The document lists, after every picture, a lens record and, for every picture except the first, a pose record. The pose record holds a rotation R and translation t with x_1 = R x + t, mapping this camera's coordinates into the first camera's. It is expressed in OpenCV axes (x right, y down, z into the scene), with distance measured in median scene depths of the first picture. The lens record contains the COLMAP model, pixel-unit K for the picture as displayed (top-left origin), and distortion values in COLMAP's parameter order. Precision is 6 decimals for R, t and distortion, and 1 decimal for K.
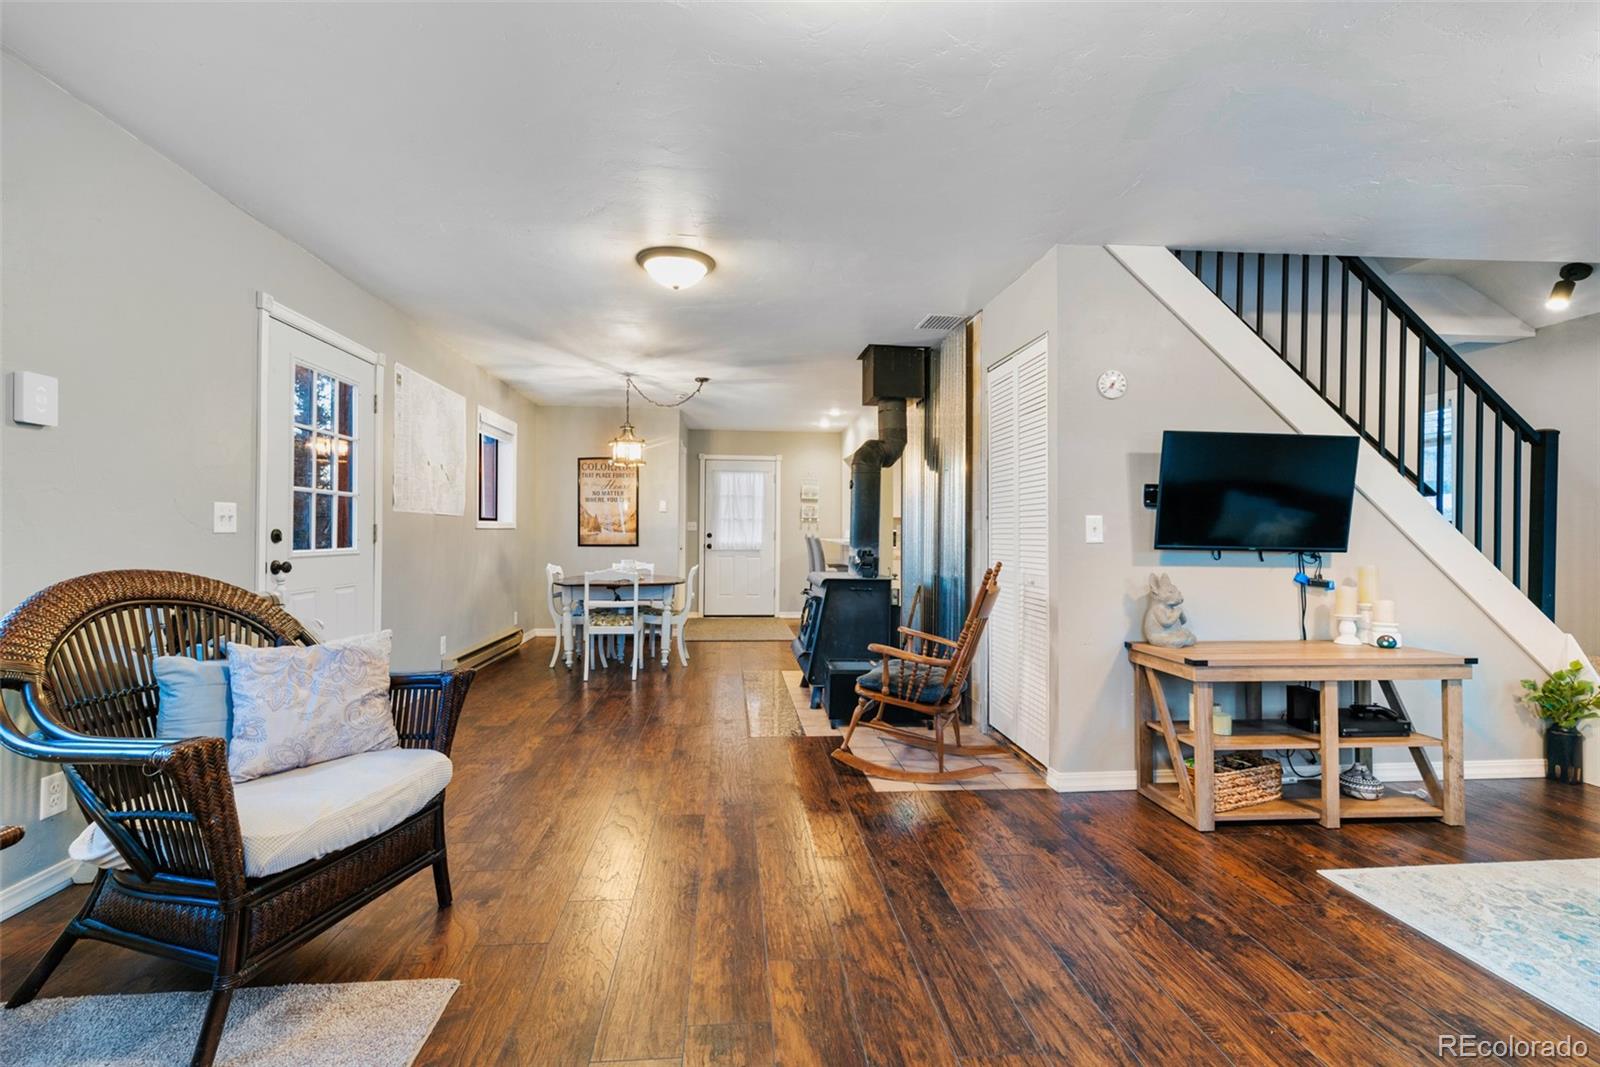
lens RADIAL K [[695.1, 0, 797.1], [0, 695.1, 530.2], [0, 0, 1]] dist [0.002309, 0.000699]
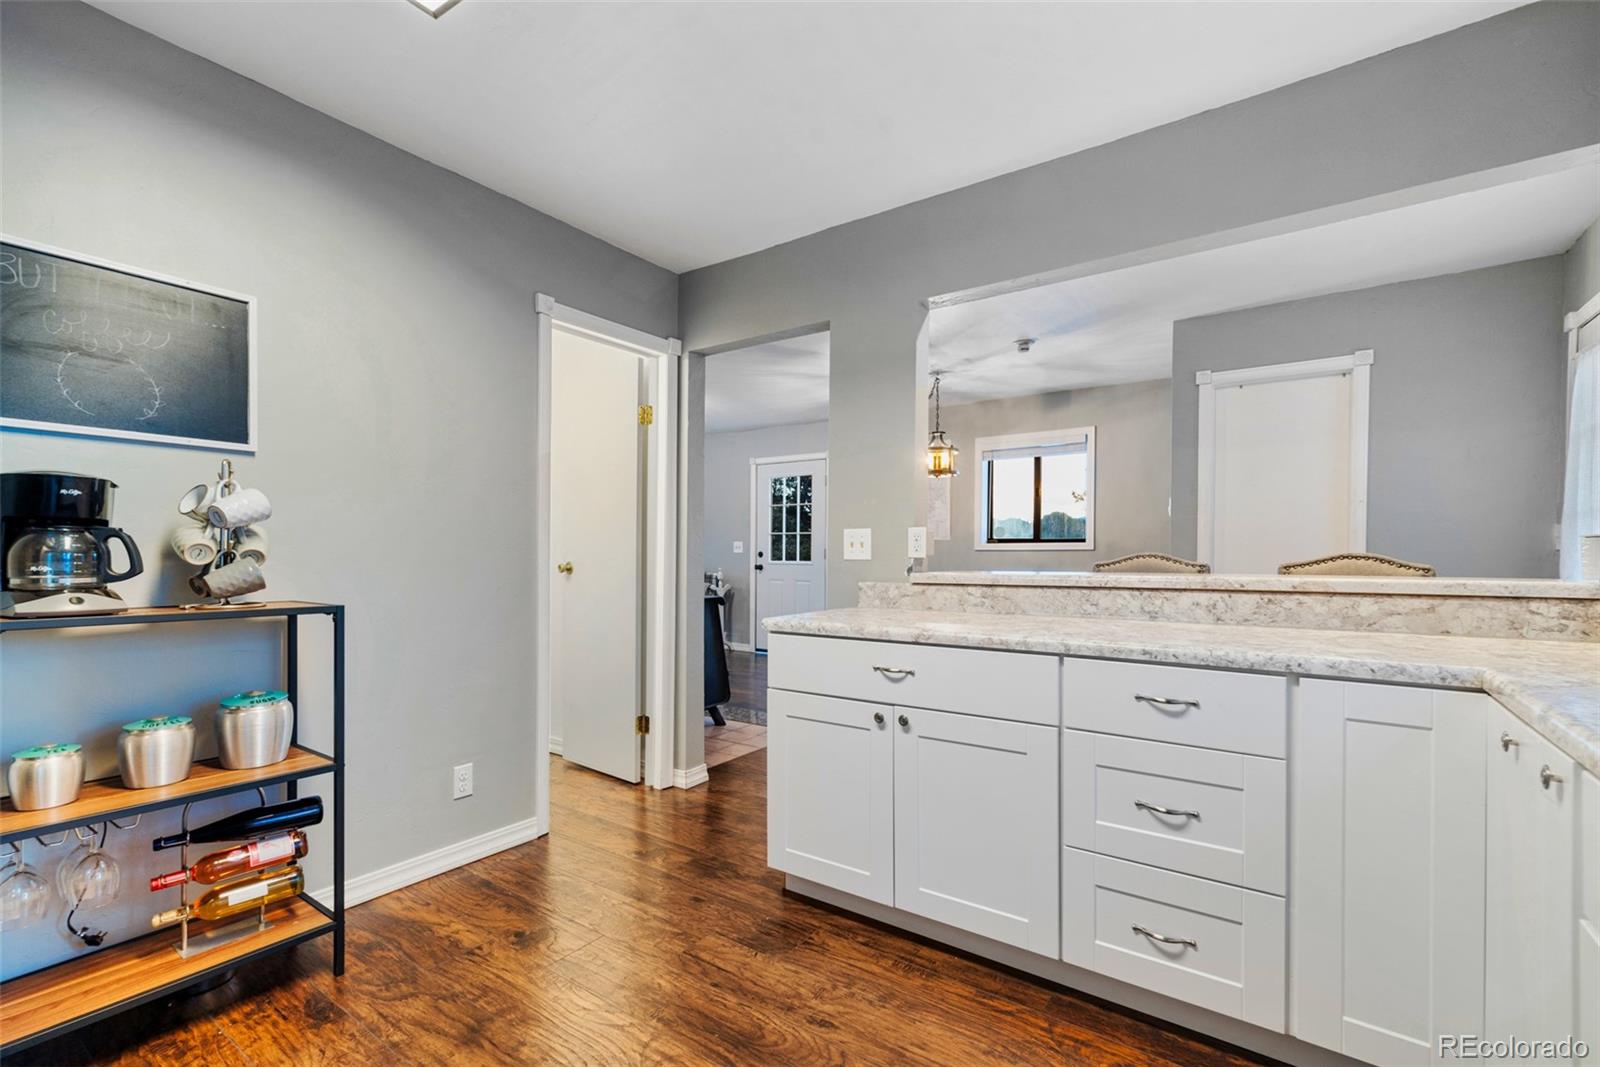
lens RADIAL K [[696.8, 0, 790.4], [0, 696.8, 555.9], [0, 0, 1]] dist [0.002186, 0.000399]
pose [[-0.661859, -0.004705, -0.749613, 0.916145], [-0.004924, 0.999986, -0.001929, 0.016697], [0.749612, 0.002414, -0.661873, 2.454961]]
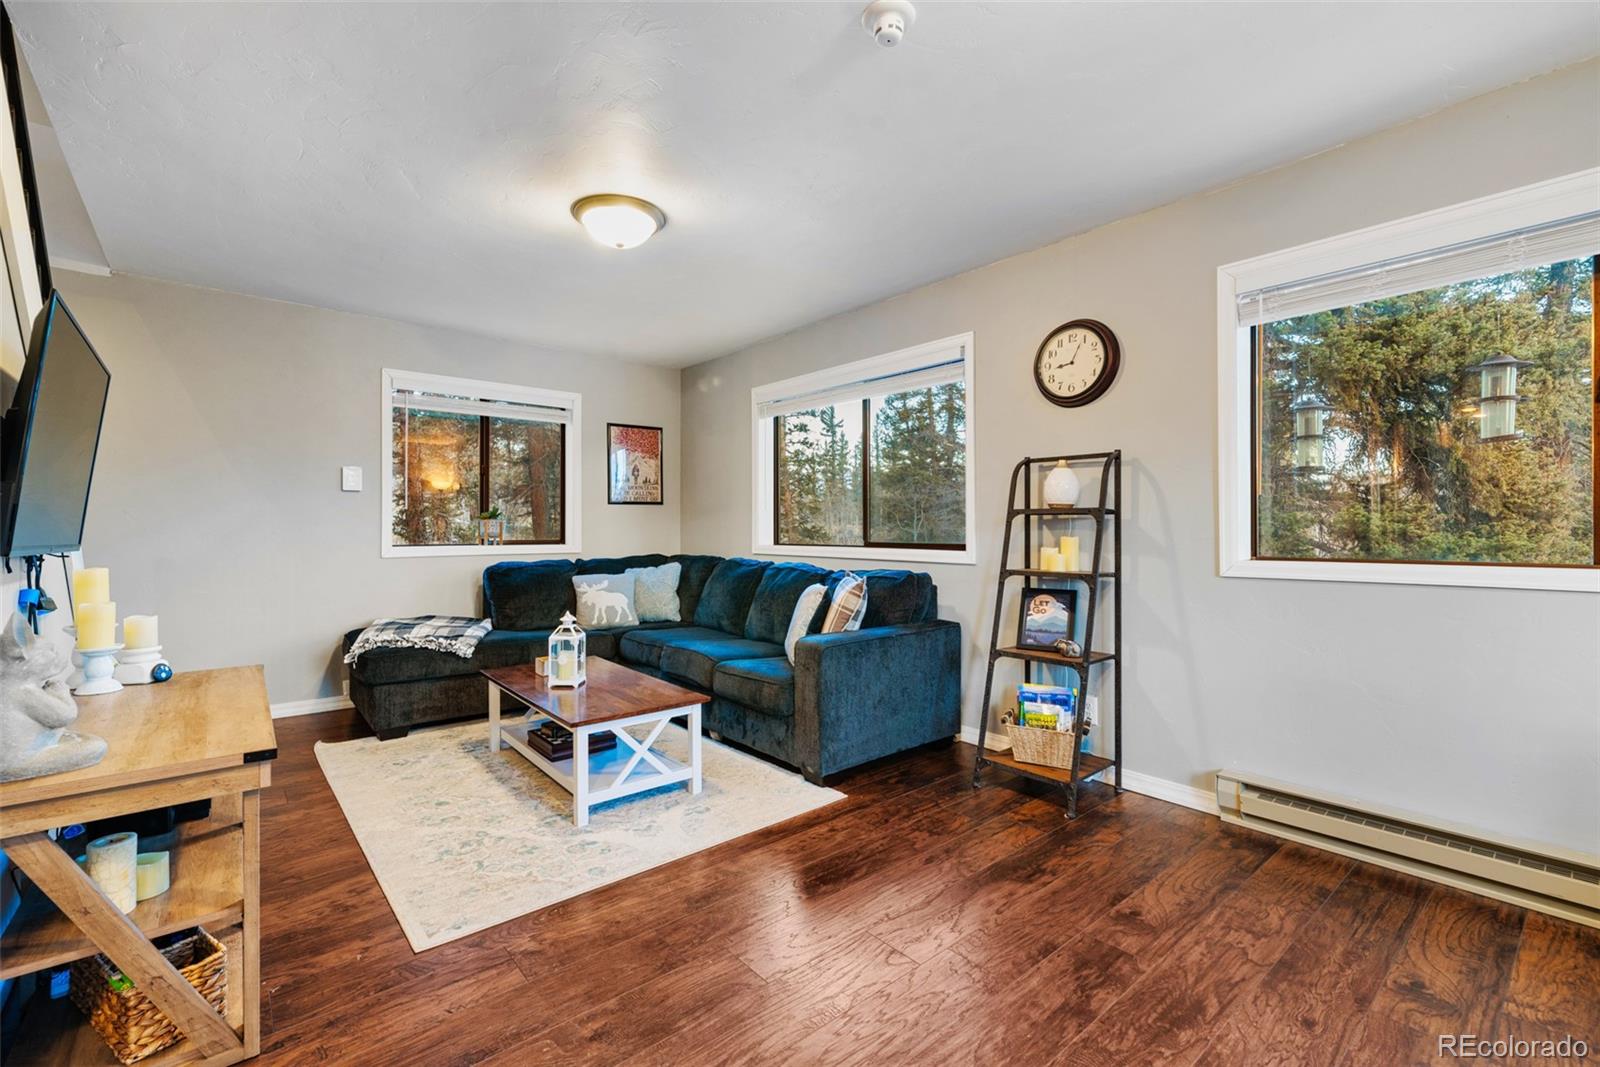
lens RADIAL K [[687.4, 0, 799.9], [0, 687.4, 527.4], [0, 0, 1]] dist [0.001836, 0.000236]
pose [[-0.568174, -0.002758, 0.822904, -0.095025], [-0.008420, 0.999962, -0.002462, 0.005799], [-0.822865, -0.008328, -0.568175, 0.743654]]
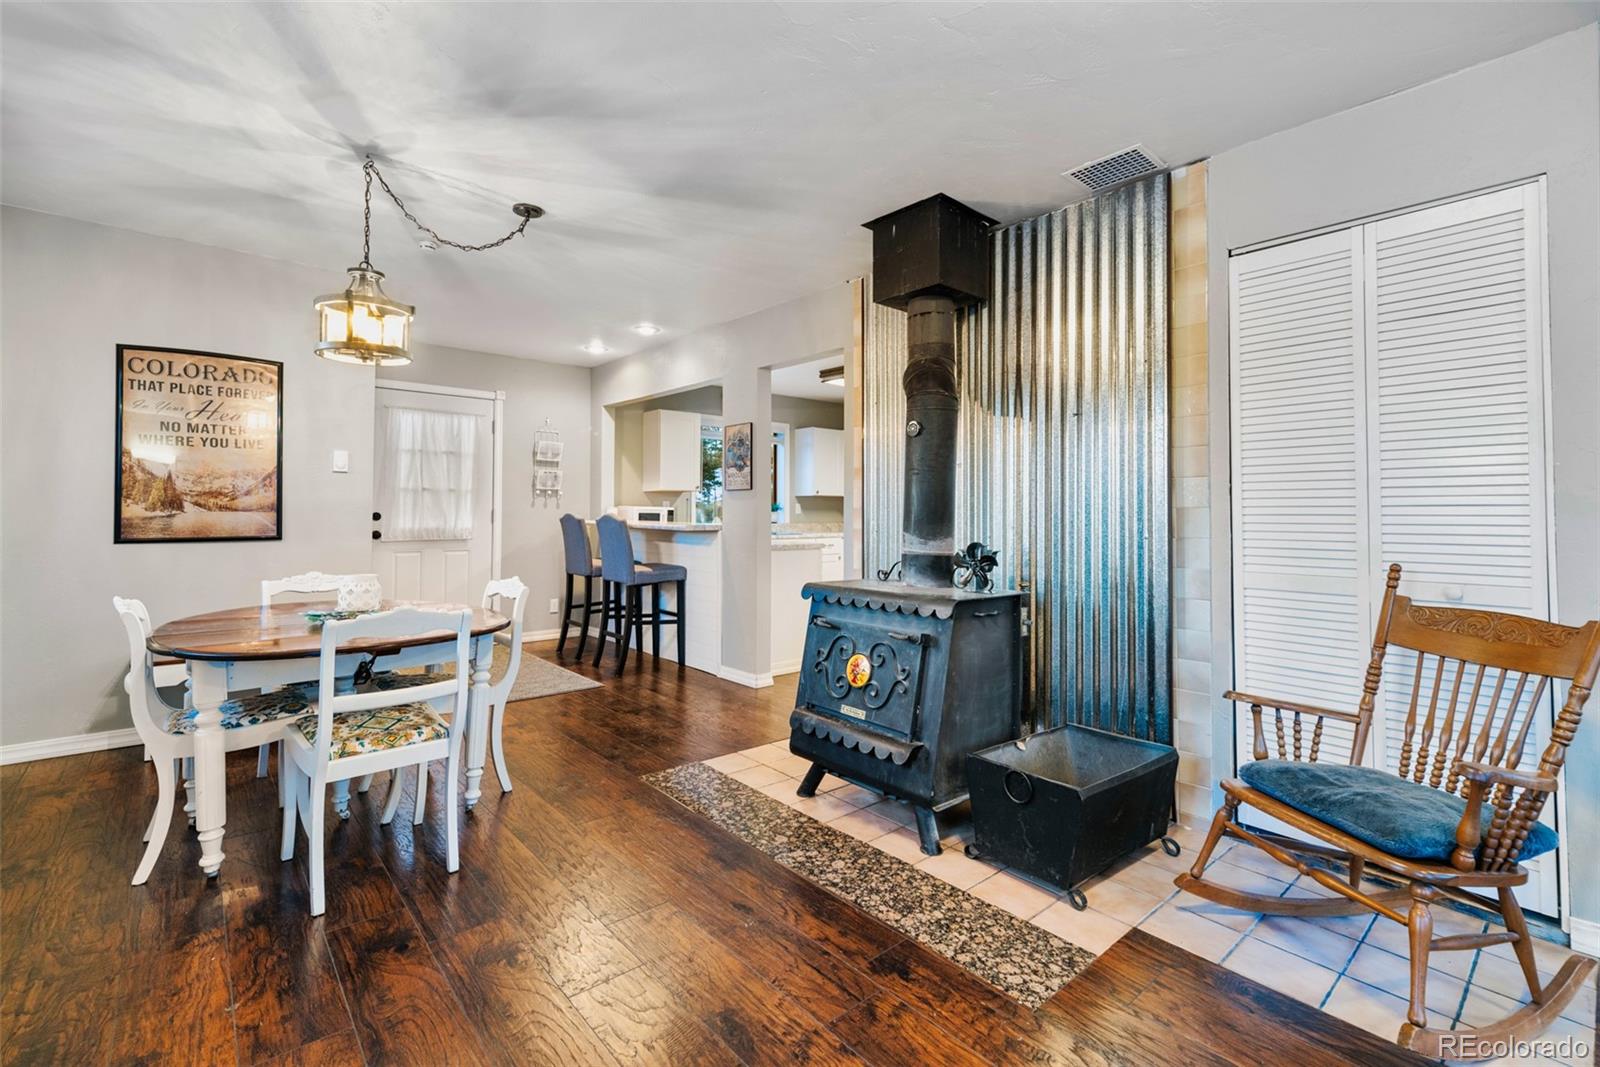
lens RADIAL K [[704.6, 0, 797.6], [0, 704.6, 498.8], [0, 0, 1]] dist [0.001907, 0.000877]
pose [[0.814990, 0.009707, 0.579394, -0.470683], [-0.002361, 0.999907, -0.013430, -0.000259], [-0.579470, 0.009578, 0.814937, 0.810968]]
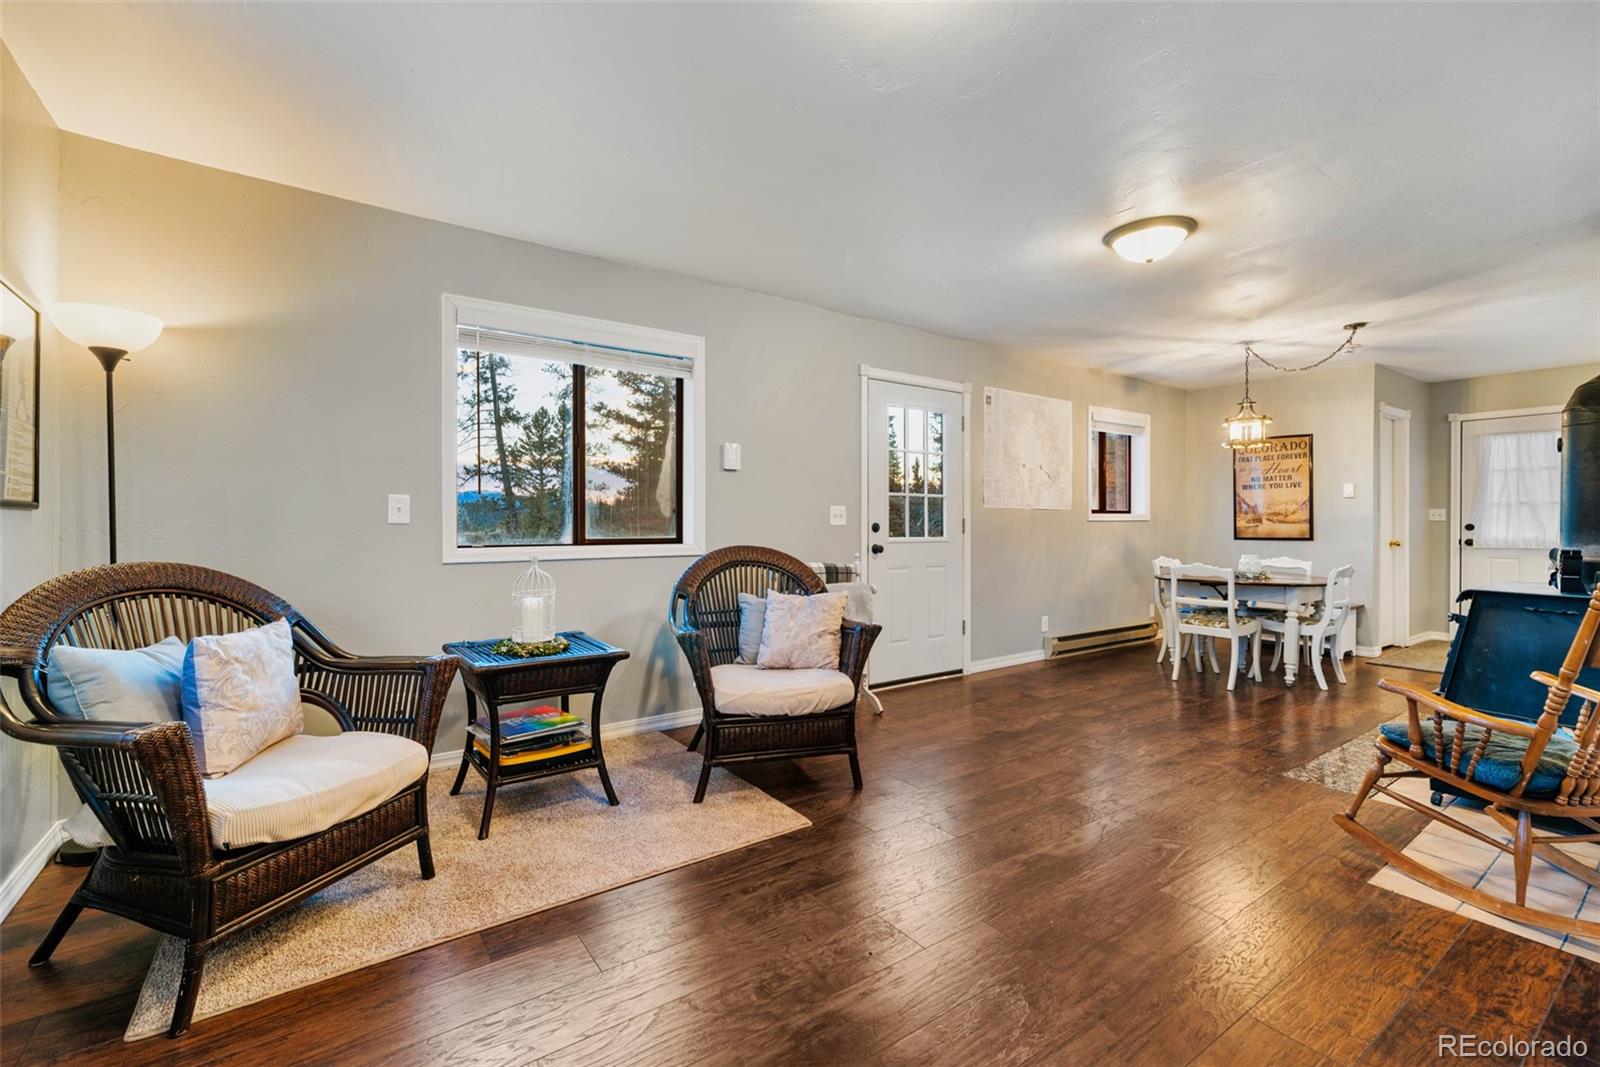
lens RADIAL K [[692.6, 0, 785.4], [0, 692.6, 528.0], [0, 0, 1]] dist [0.001457, 0.000440]
pose [[0.488856, -0.001235, -0.872364, 0.392020], [0.007342, 0.999969, 0.002699, 0.003594], [0.872334, -0.007724, 0.488850, 0.113266]]
